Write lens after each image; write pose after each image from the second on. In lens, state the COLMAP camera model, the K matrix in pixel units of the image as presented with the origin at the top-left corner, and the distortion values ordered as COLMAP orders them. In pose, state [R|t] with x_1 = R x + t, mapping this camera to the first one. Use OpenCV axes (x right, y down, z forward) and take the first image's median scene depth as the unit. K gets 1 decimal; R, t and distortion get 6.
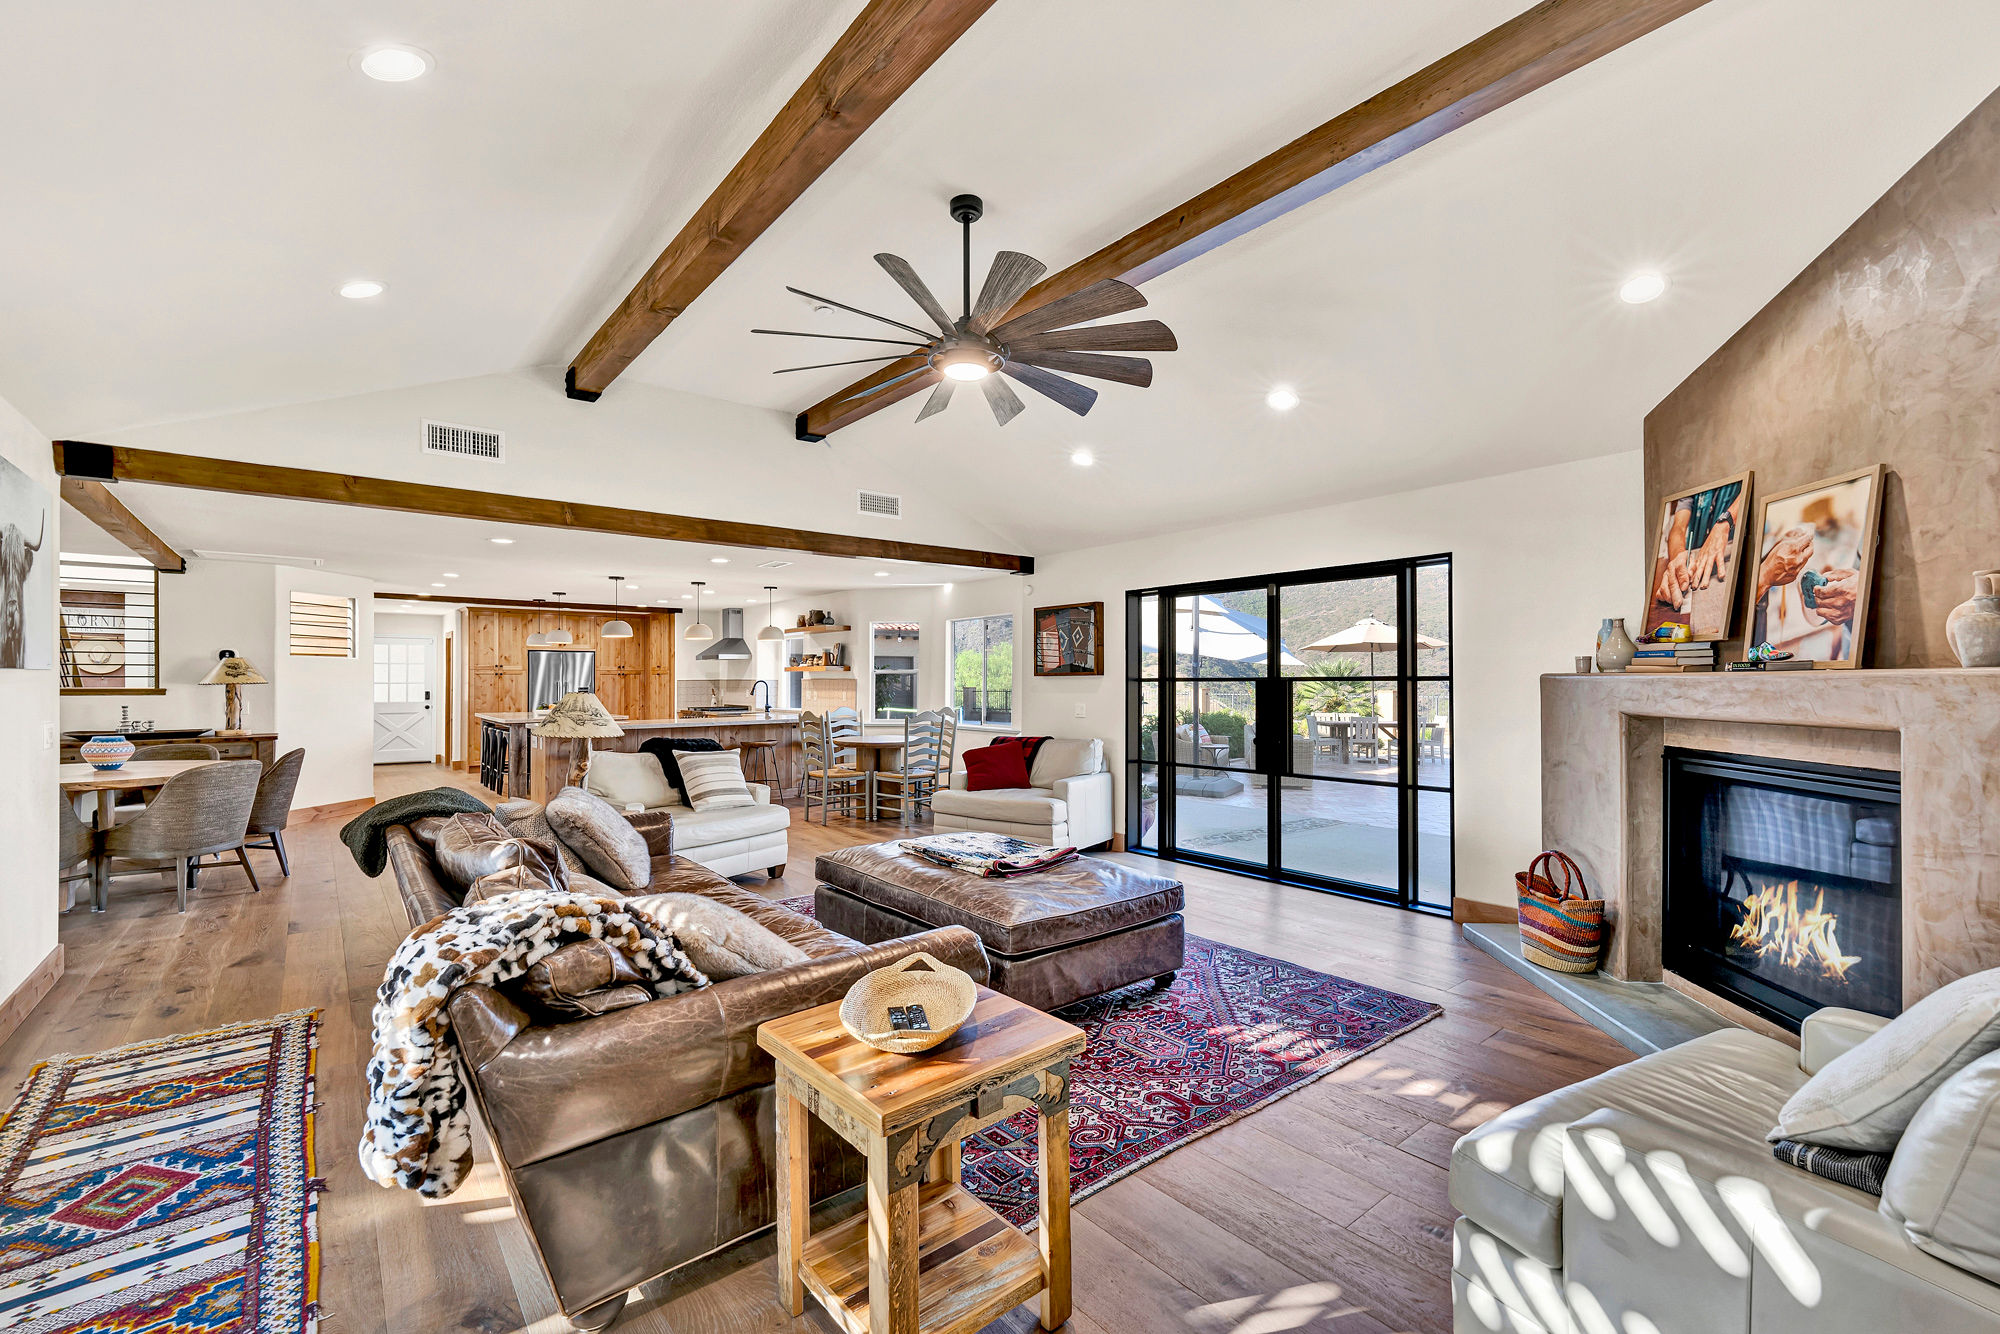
lens RADIAL K [[835.1, 0, 979.2], [0, 835.1, 684.7], [0, 0, 1]] dist [-0.002734, -0.000674]
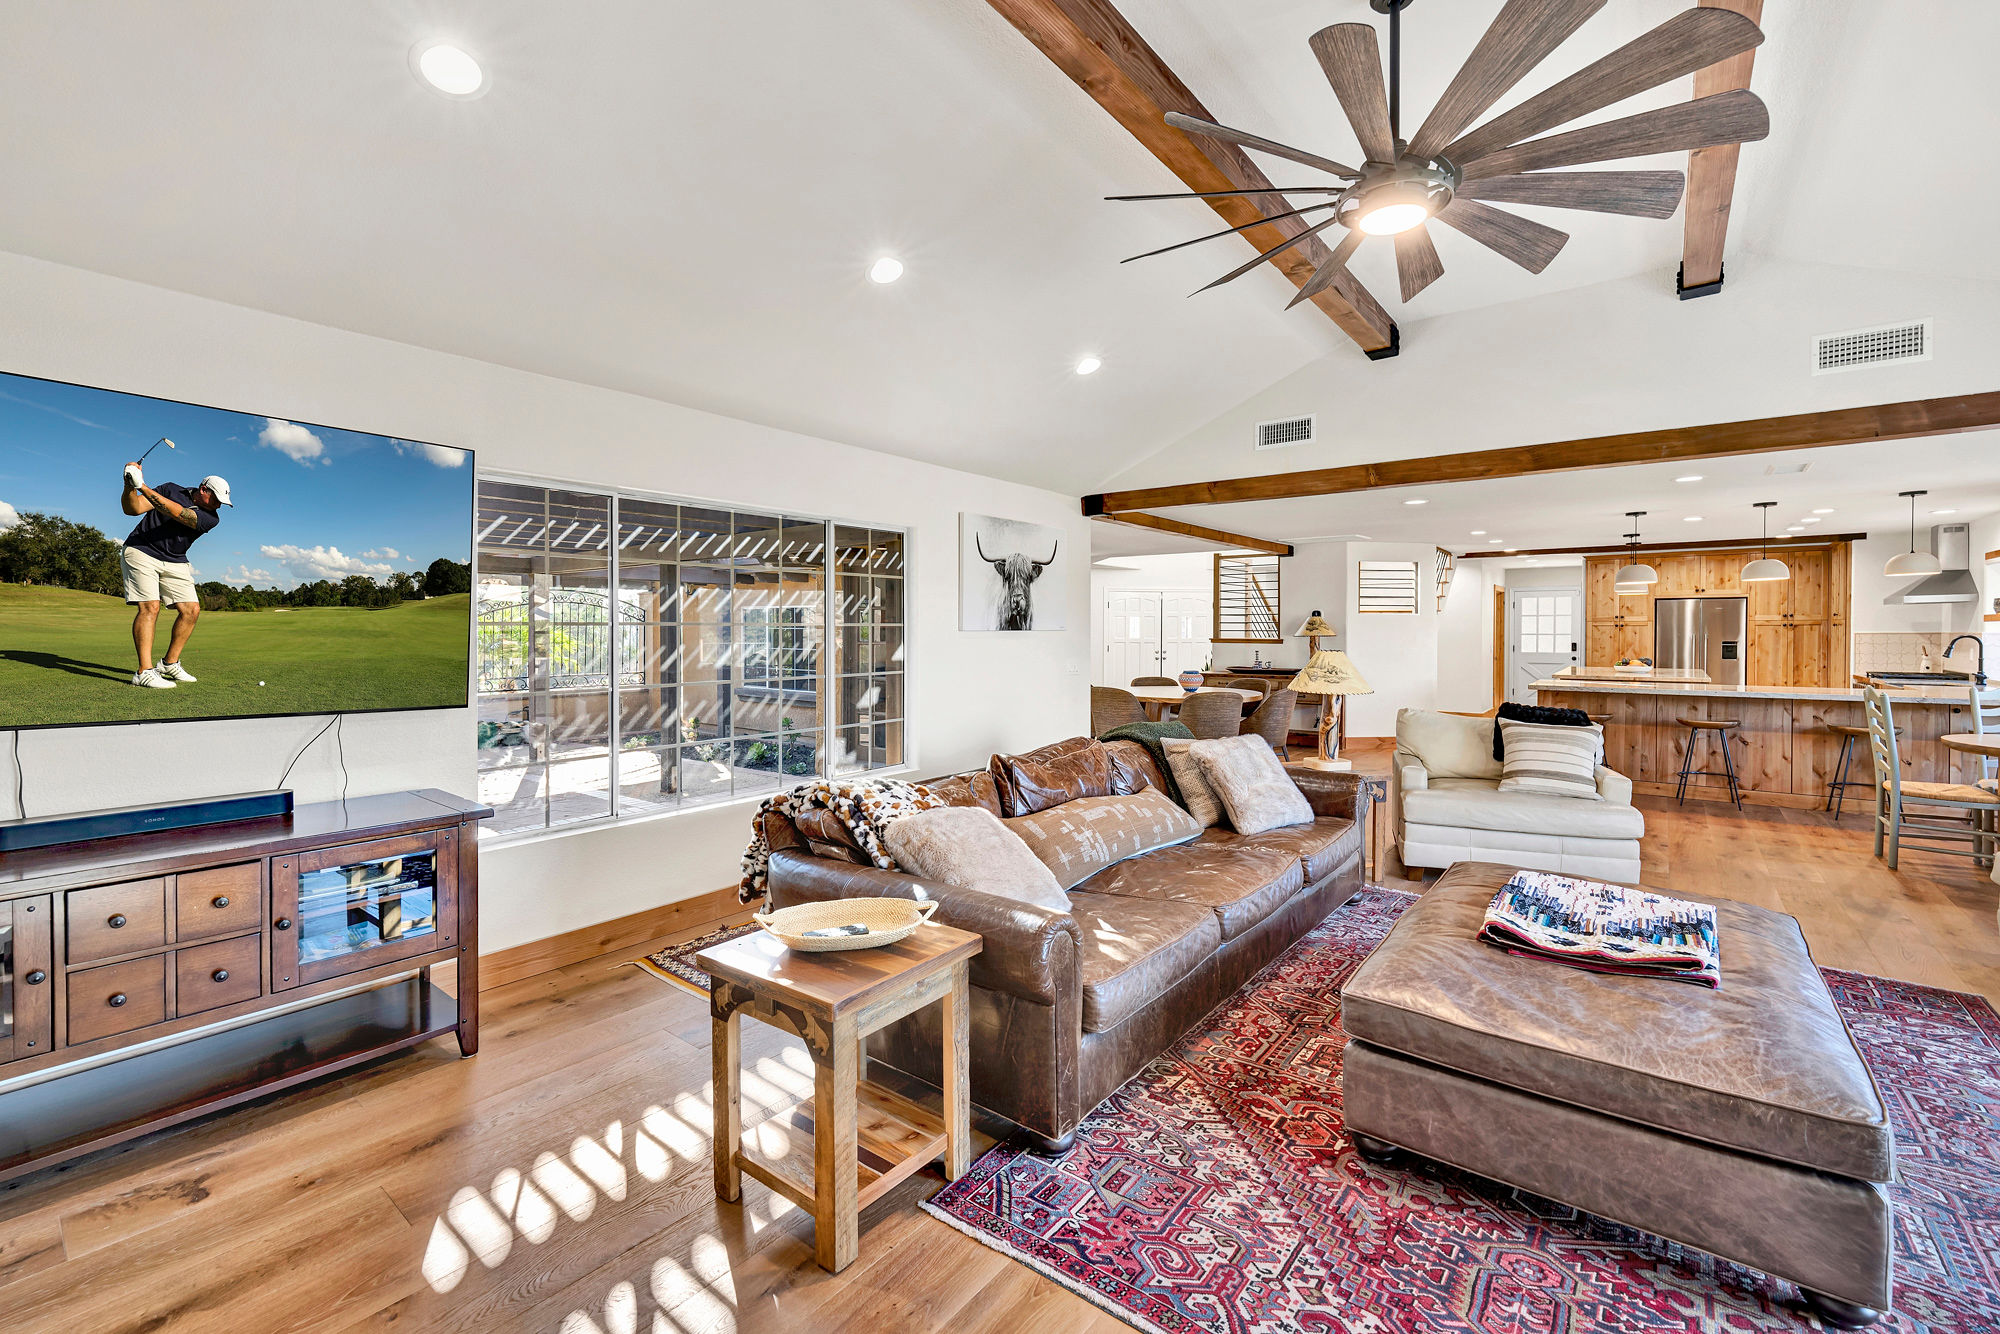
lens RADIAL K [[835.1, 0, 1015.9], [0, 835.1, 641.3], [0, 0, 1]] dist [-0.002734, -0.000674]
pose [[0.232108, 0.015044, -0.972574, 0.377326], [-0.004556, 0.999886, 0.014380, -0.012855], [0.972679, 0.001094, 0.232150, 0.314090]]
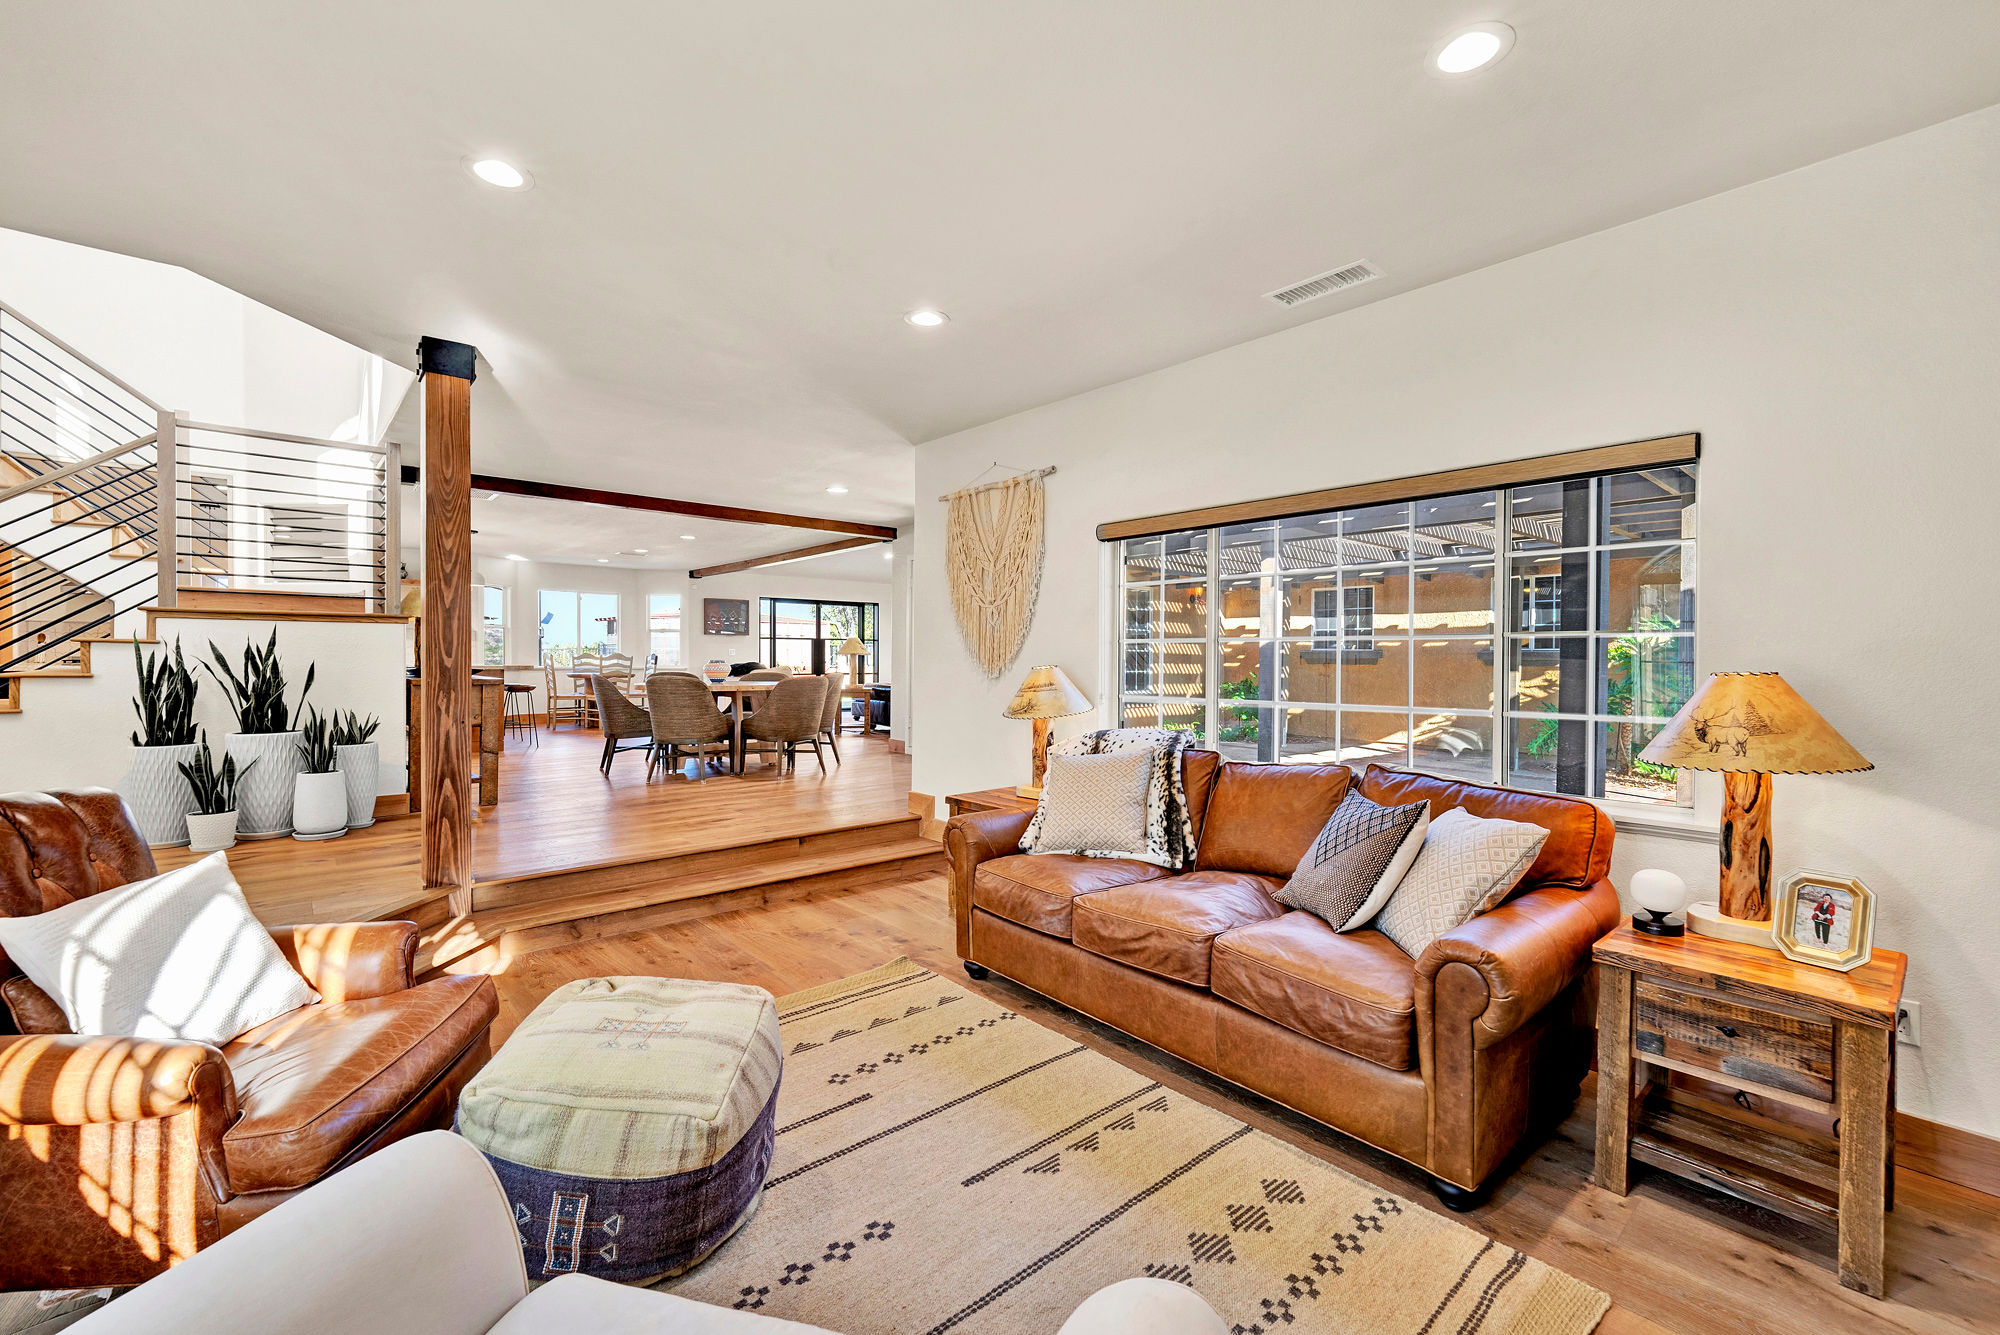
lens RADIAL K [[835.1, 0, 1000.3], [0, 835.1, 676.5], [0, 0, 1]] dist [-0.002734, -0.000674]
pose [[-0.046416, -0.023619, 0.998643, -2.447470], [-0.003961, 0.999717, 0.023460, 0.050874], [-0.998914, -0.002866, -0.046496, 0.547336]]
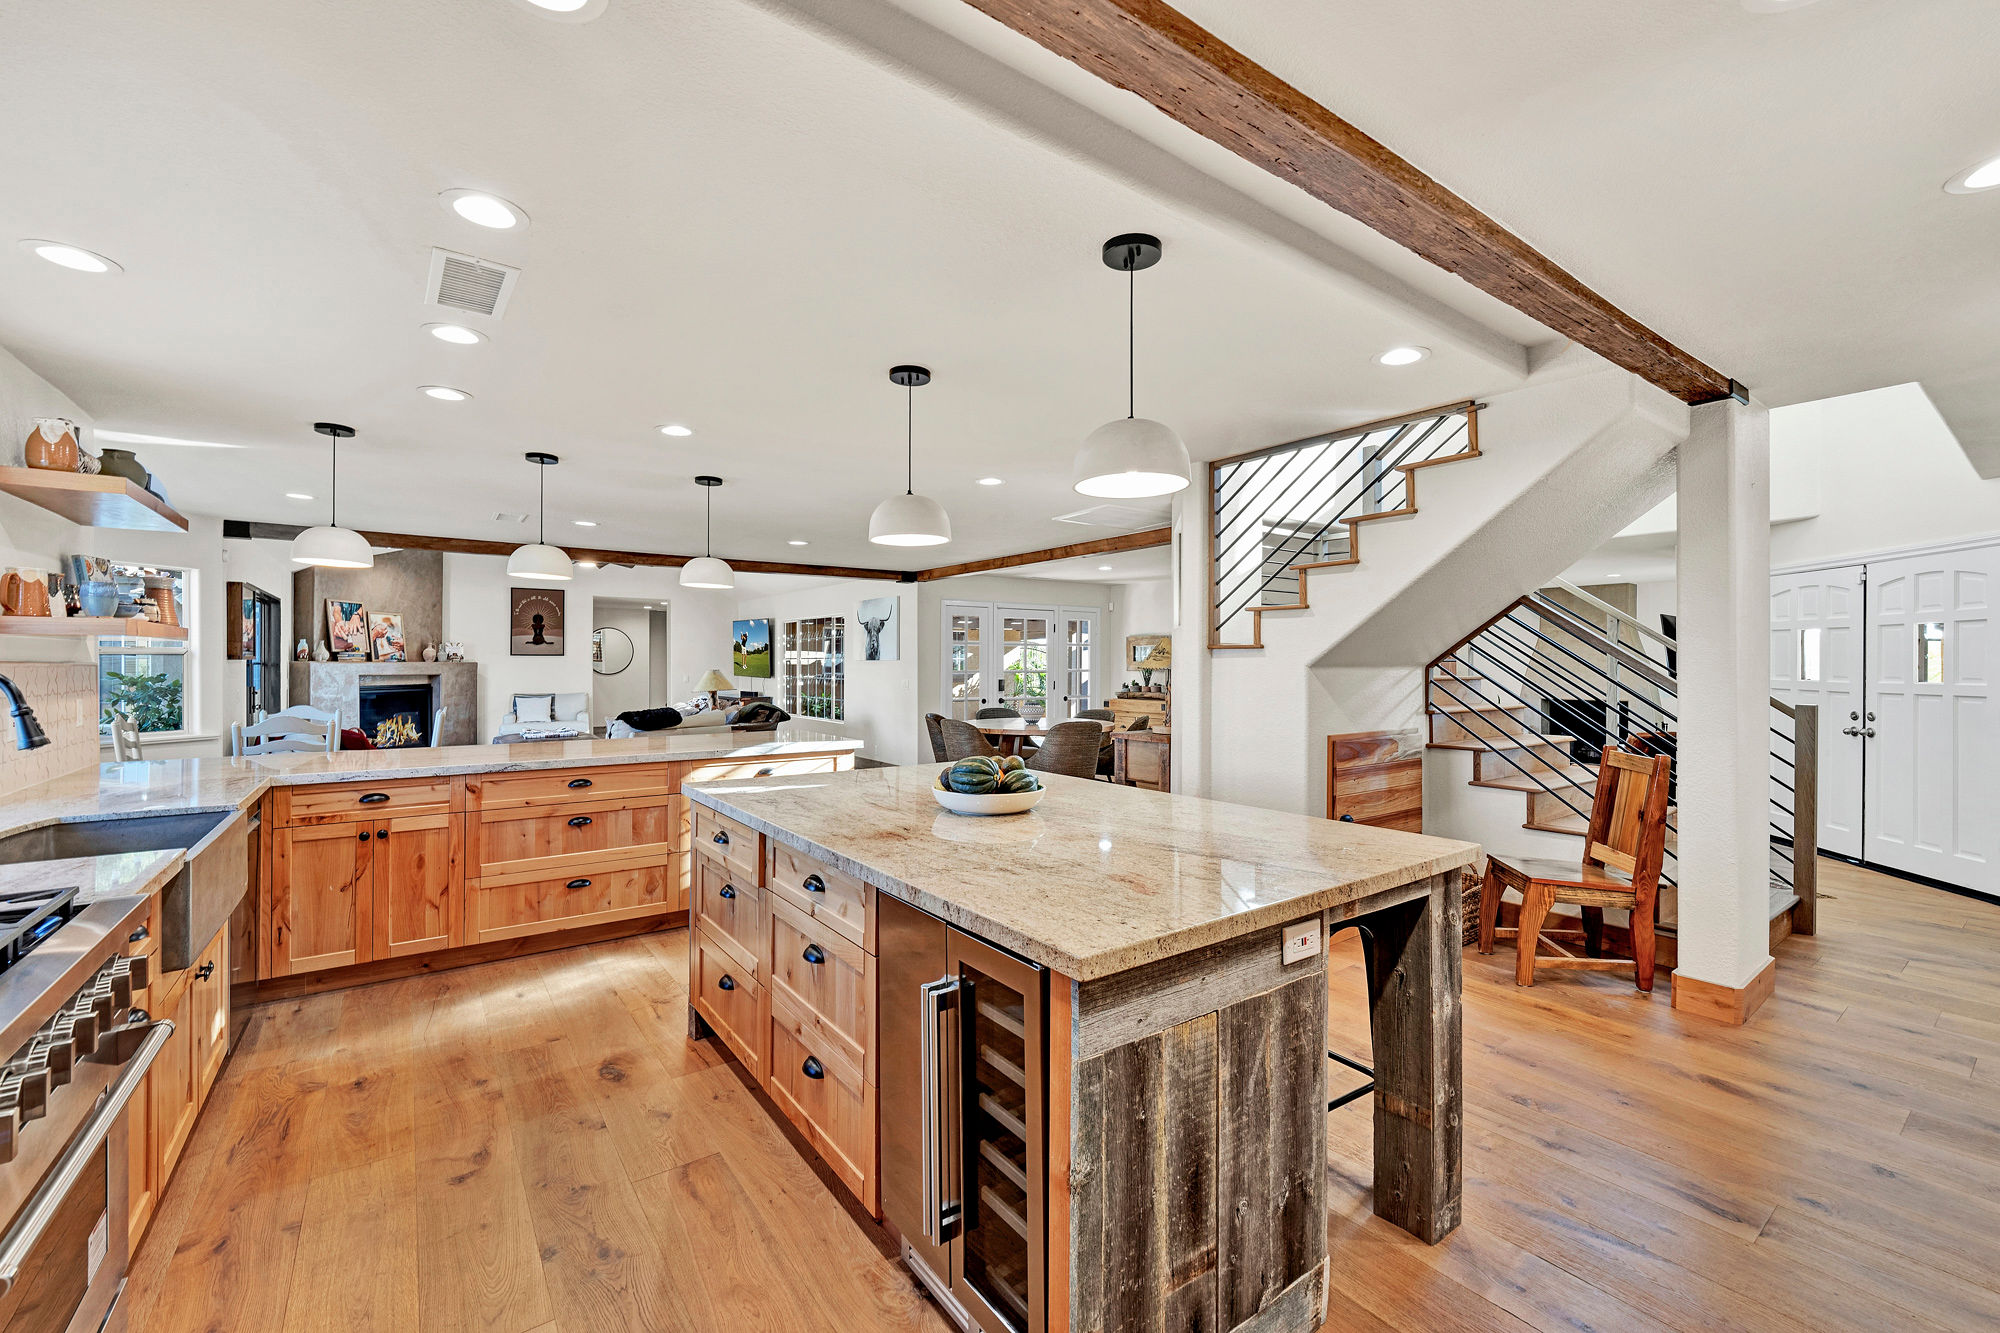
lens RADIAL K [[835.1, 0, 1009.6], [0, 835.1, 663.5], [0, 0, 1]] dist [-0.002734, -0.000674]
pose [[-0.999397, -0.000808, 0.034724, -1.018693], [-0.000654, 0.999990, 0.004450, -0.014238], [-0.034727, 0.004424, -0.999387, 2.413633]]
